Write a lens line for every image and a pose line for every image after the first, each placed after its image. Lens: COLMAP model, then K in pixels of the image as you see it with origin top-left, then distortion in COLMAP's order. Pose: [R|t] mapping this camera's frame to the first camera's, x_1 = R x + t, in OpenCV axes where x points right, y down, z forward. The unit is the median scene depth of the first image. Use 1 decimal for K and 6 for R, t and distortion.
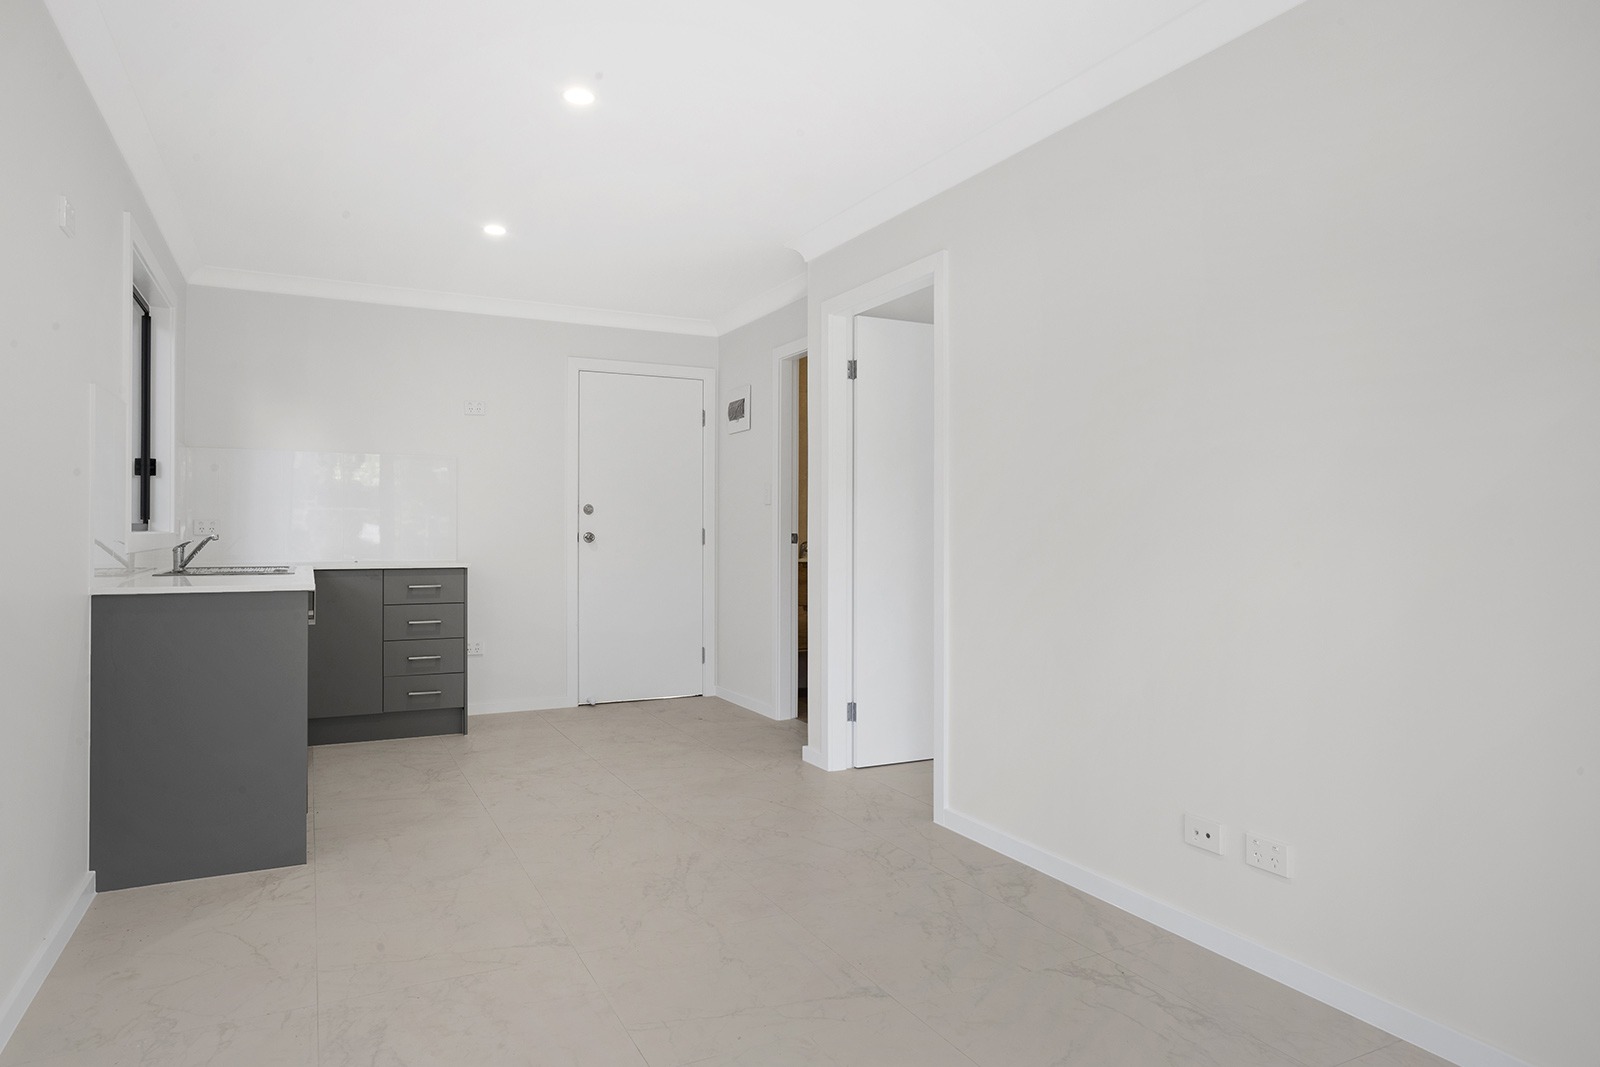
lens RADIAL K [[968.7, 0, 802.1], [0, 968.7, 536.0], [0, 0, 1]] dist [-0.010037, -0.000621]
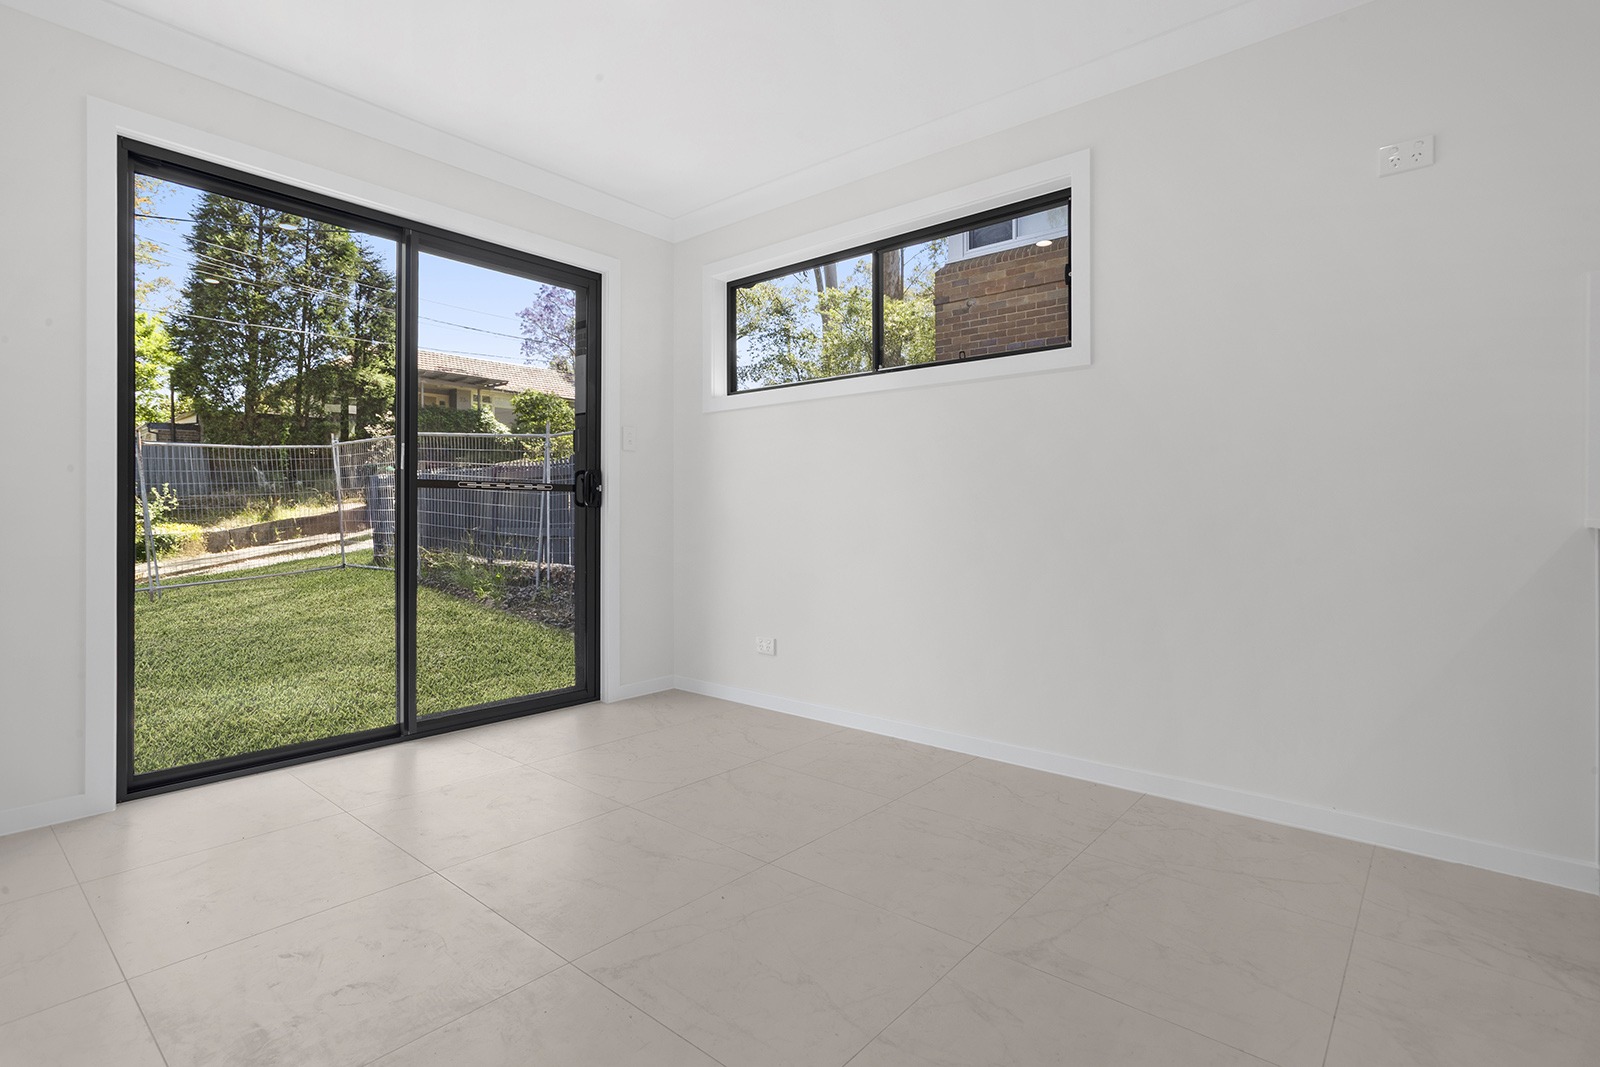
lens RADIAL K [[776.7, 0, 796.3], [0, 776.7, 519.2], [0, 0, 1]] dist [0.001347, 0.001894]
pose [[-0.931493, -0.005701, -0.363714, 0.114556], [-0.007548, 0.999965, 0.003657, 0.048821], [0.363681, 0.006152, -0.931503, 1.146985]]
